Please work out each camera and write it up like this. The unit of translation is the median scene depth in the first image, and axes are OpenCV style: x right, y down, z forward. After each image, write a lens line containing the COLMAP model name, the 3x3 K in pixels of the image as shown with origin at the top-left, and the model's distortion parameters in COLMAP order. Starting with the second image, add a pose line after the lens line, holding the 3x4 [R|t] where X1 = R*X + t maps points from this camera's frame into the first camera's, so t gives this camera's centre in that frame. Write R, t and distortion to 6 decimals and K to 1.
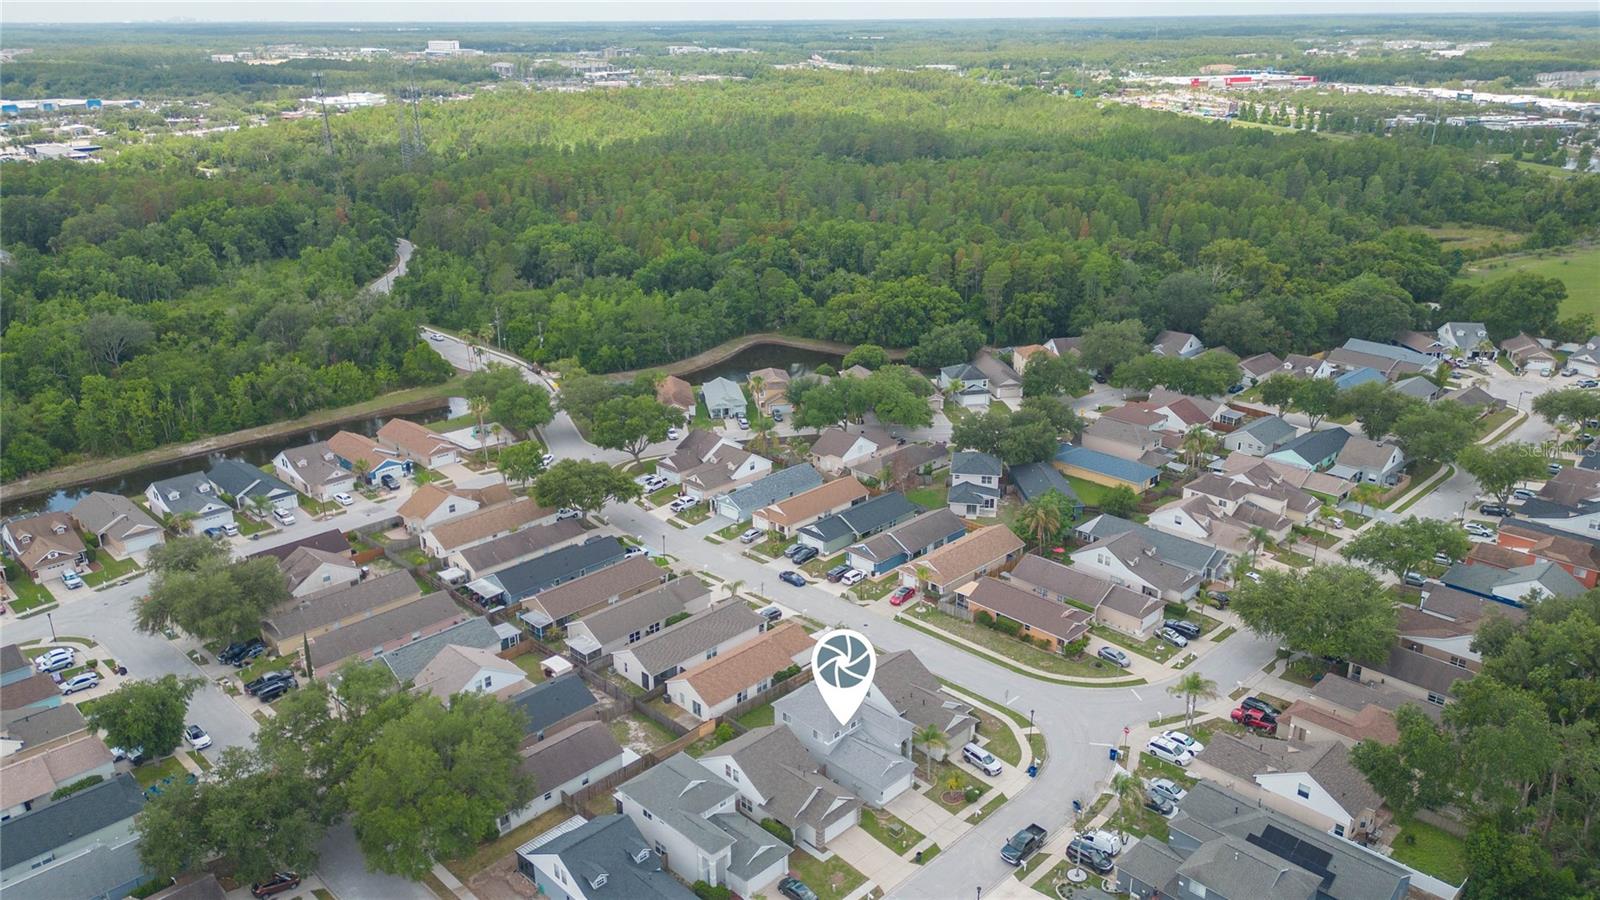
lens RADIAL K [[1156.7, 0, 790.2], [0, 1156.7, 452.9], [0, 0, 1]] dist [0.090118, -0.104280]
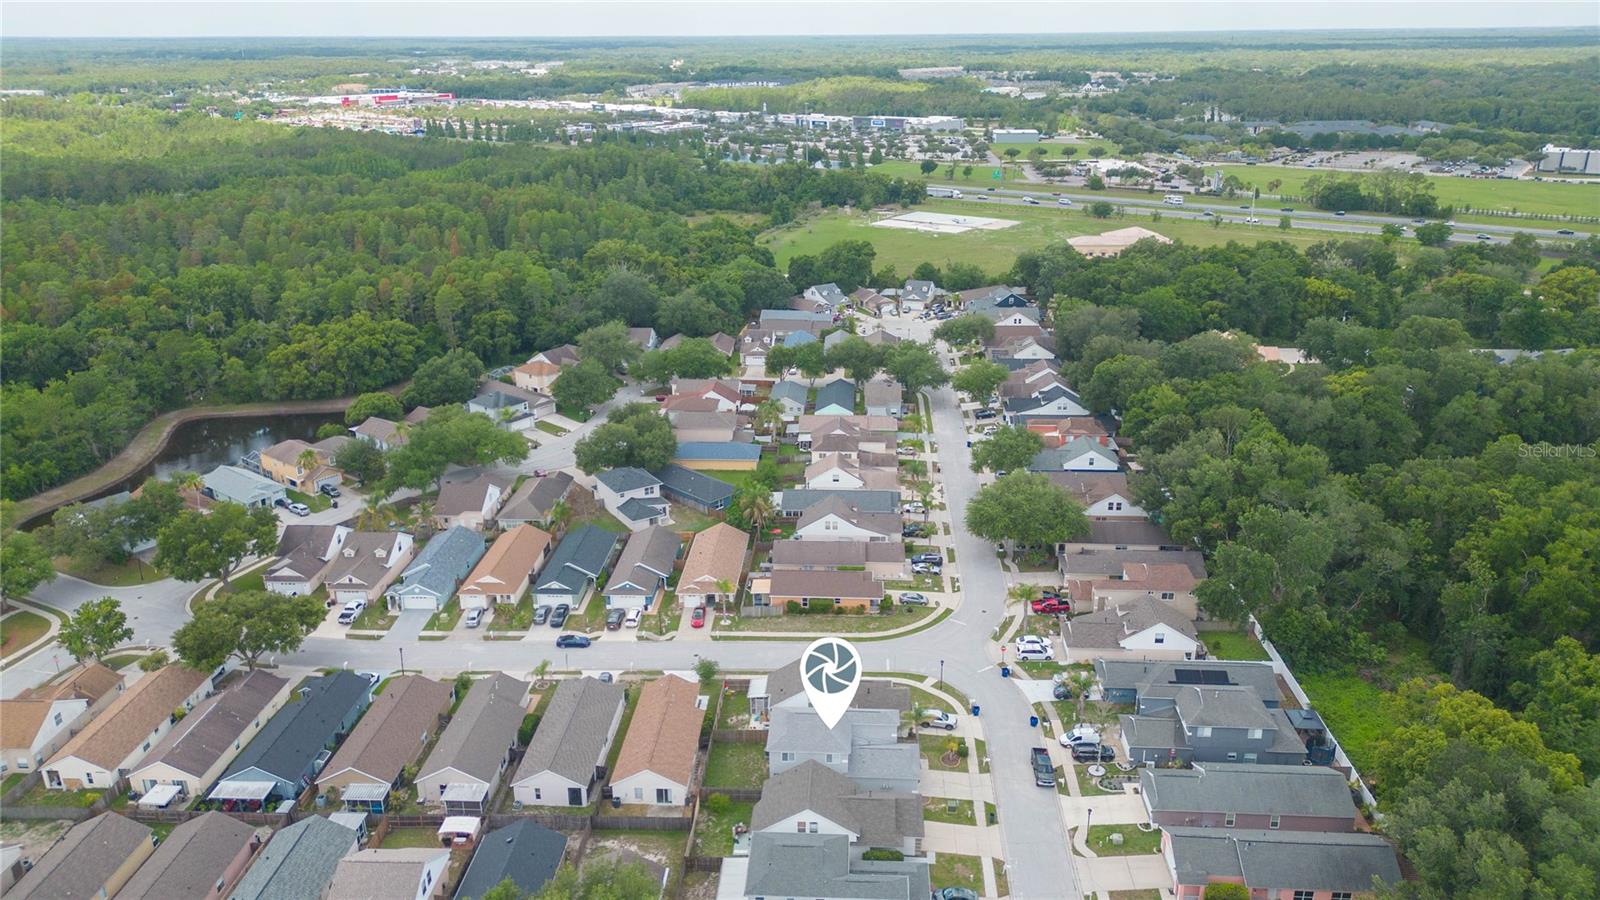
lens RADIAL K [[1128.8, 0, 800.1], [0, 1128.8, 430.2], [0, 0, 1]] dist [0.076786, -0.091795]
pose [[0.745073, -0.218459, 0.630192, -0.348669], [0.234105, 0.970382, 0.059606, -0.057042], [-0.624549, 0.103120, 0.774148, 0.160858]]
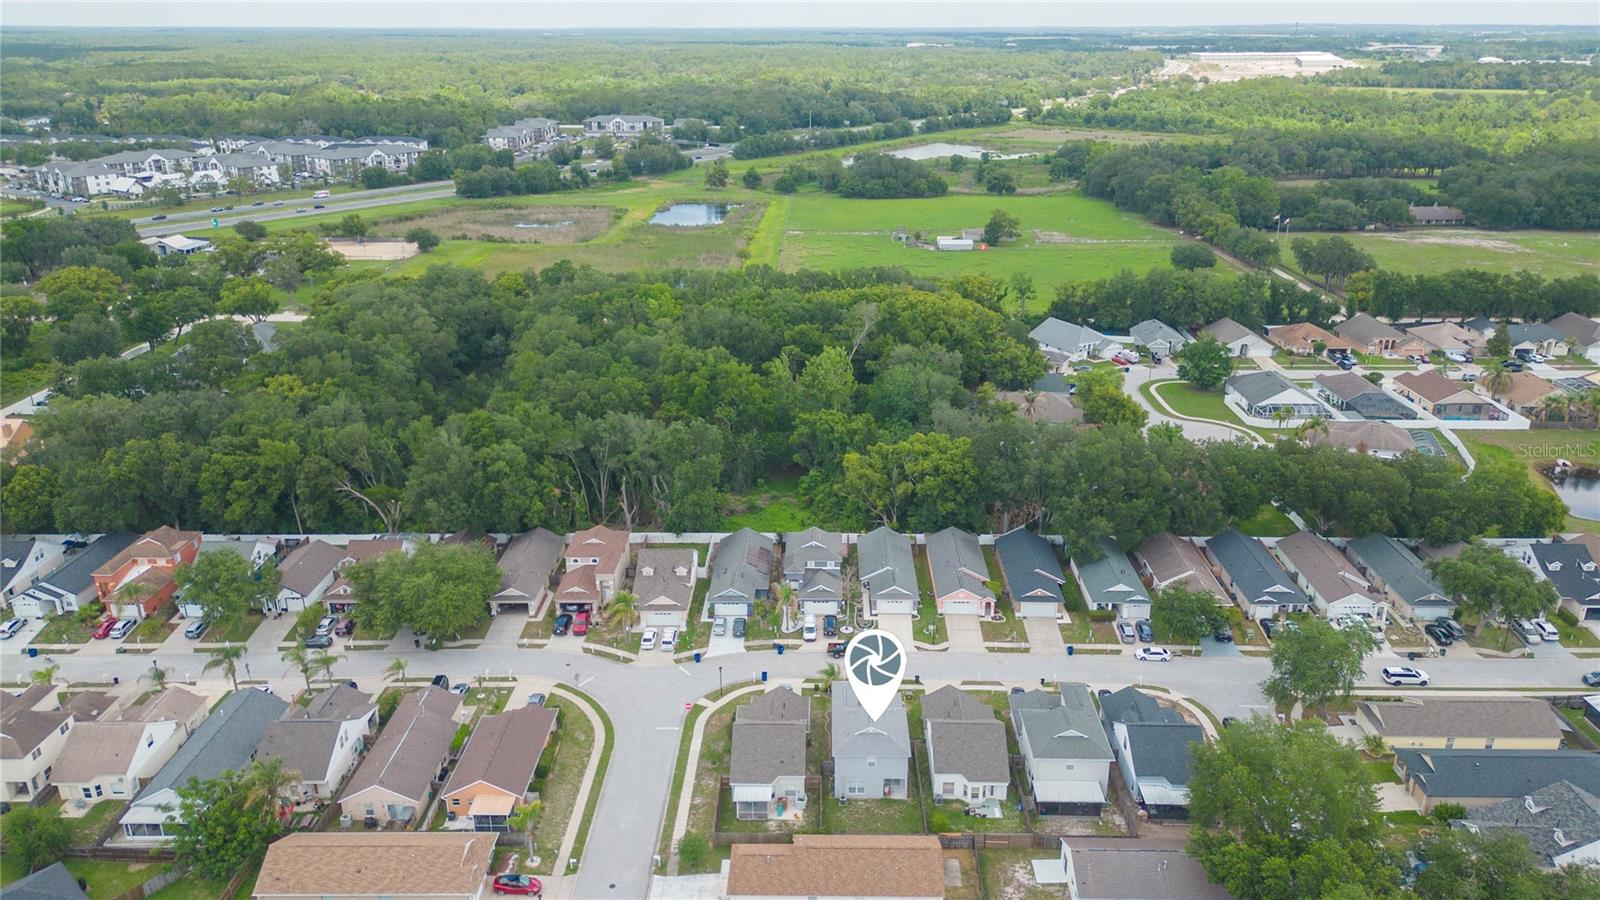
lens RADIAL K [[1128.8, 0, 800.1], [0, 1128.8, 430.2], [0, 0, 1]] dist [0.076786, -0.091795]
pose [[-0.702722, -0.231608, 0.672710, -0.341600], [0.250493, 0.804444, 0.538631, -0.343905], [-0.665909, 0.547017, -0.507285, 0.924806]]
